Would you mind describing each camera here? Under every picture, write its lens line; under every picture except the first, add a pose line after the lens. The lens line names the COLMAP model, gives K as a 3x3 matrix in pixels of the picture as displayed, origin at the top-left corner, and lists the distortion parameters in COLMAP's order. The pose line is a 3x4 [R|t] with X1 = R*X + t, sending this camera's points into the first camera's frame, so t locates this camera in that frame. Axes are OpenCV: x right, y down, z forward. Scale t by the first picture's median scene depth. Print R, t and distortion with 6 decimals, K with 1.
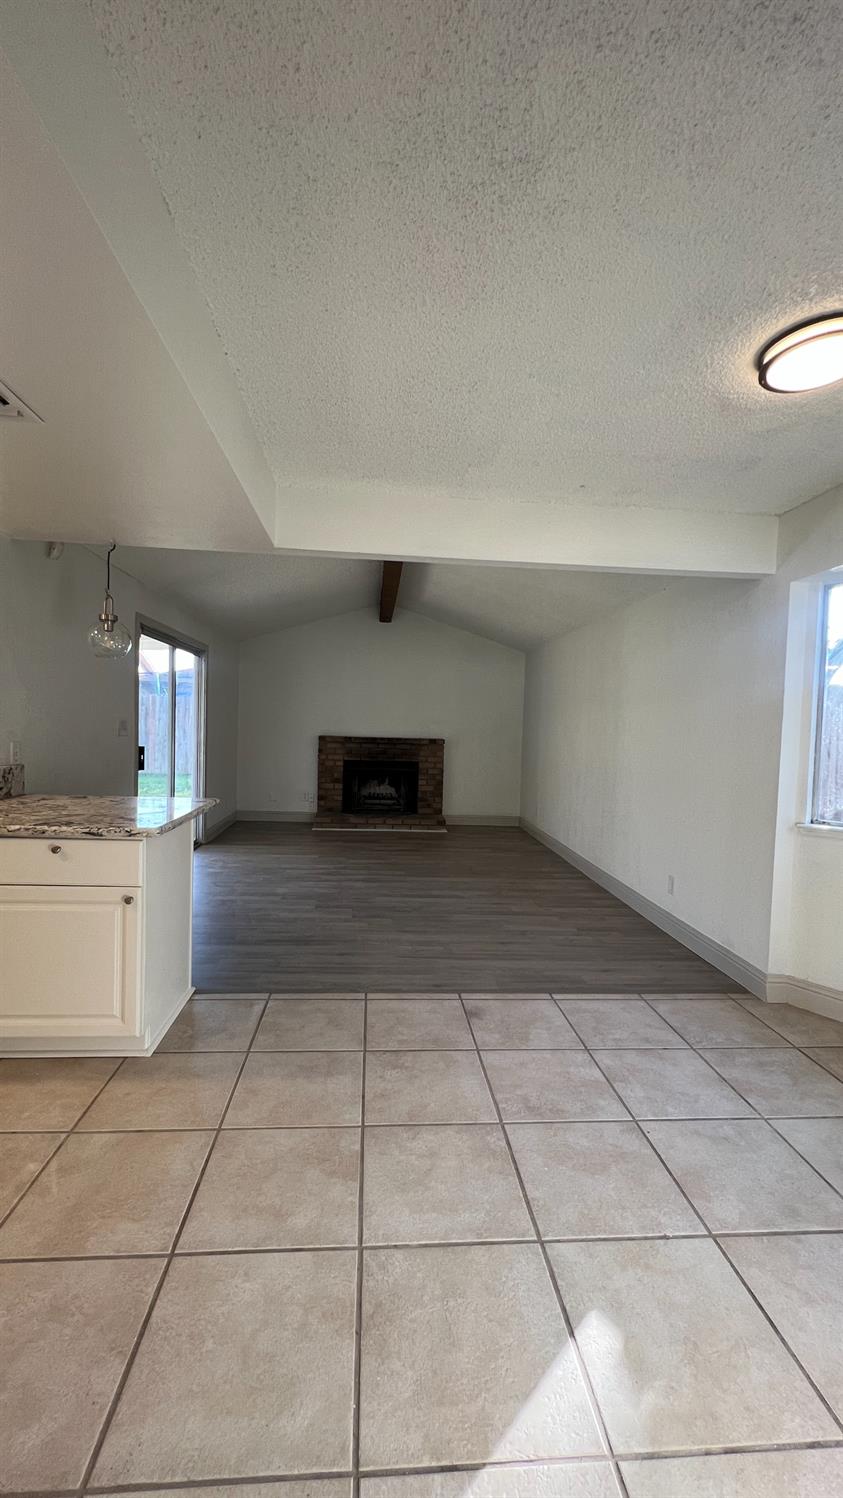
lens RADIAL K [[605.9, 0, 421.9], [0, 605.9, 751.5], [0, 0, 1]] dist [0.003941, -0.000519]
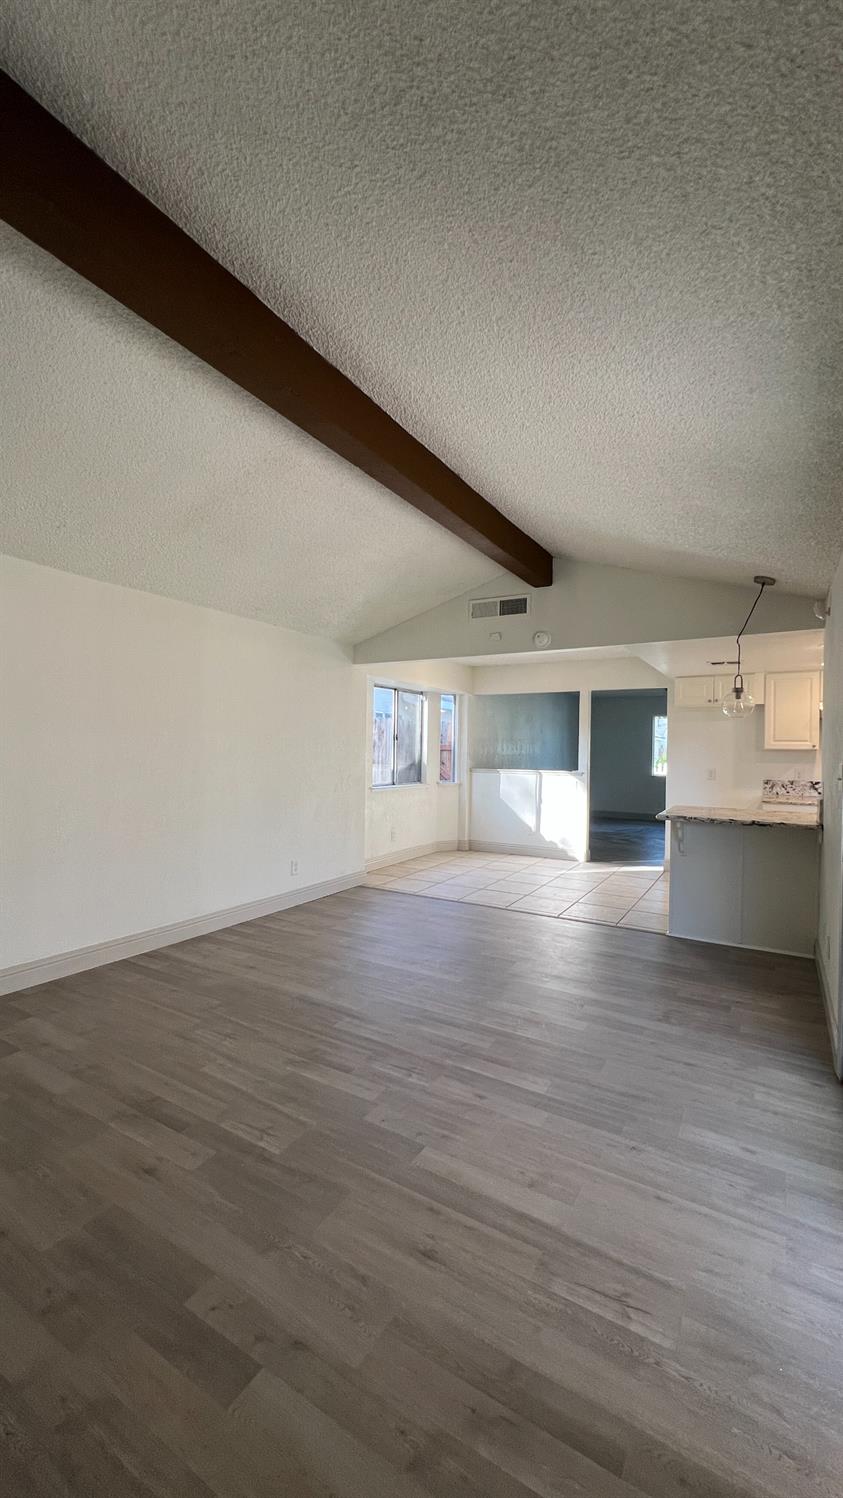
lens RADIAL K [[605.9, 0, 418.7], [0, 605.9, 749.2], [0, 0, 1]] dist [0.003941, -0.000519]
pose [[-0.814365, -0.042182, 0.578818, -0.274715], [-0.014906, 0.998546, 0.051797, -0.051743], [-0.580161, 0.033554, -0.813810, 0.972220]]
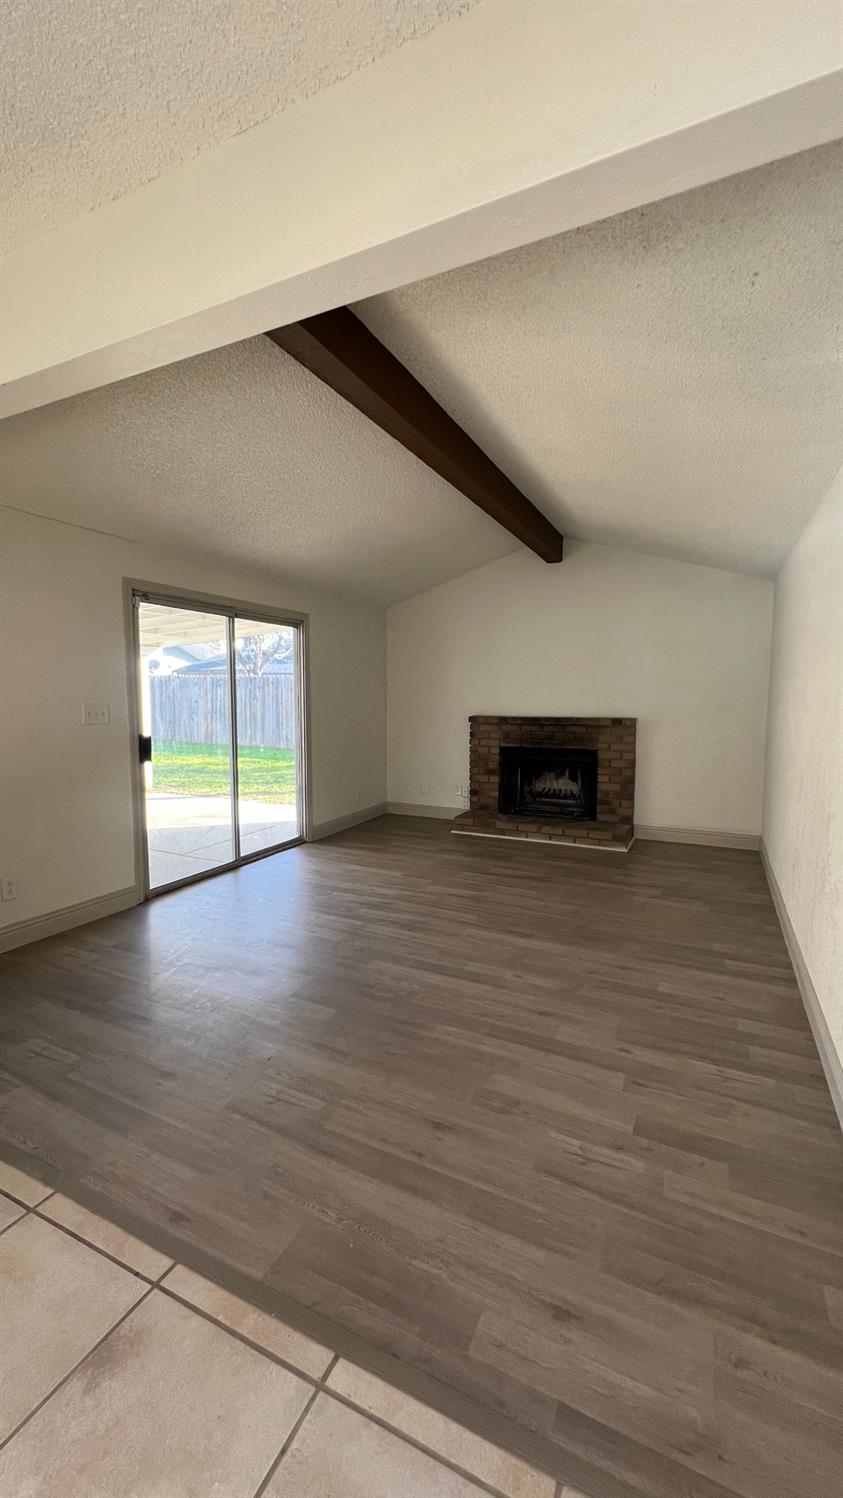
lens RADIAL K [[605.9, 0, 420.4], [0, 605.9, 745.3], [0, 0, 1]] dist [0.003941, -0.000519]
pose [[0.862421, 0.012664, -0.506034, 0.181053], [0.001678, 0.999610, 0.027875, -0.009436], [0.506189, -0.024889, 0.862063, 0.268200]]
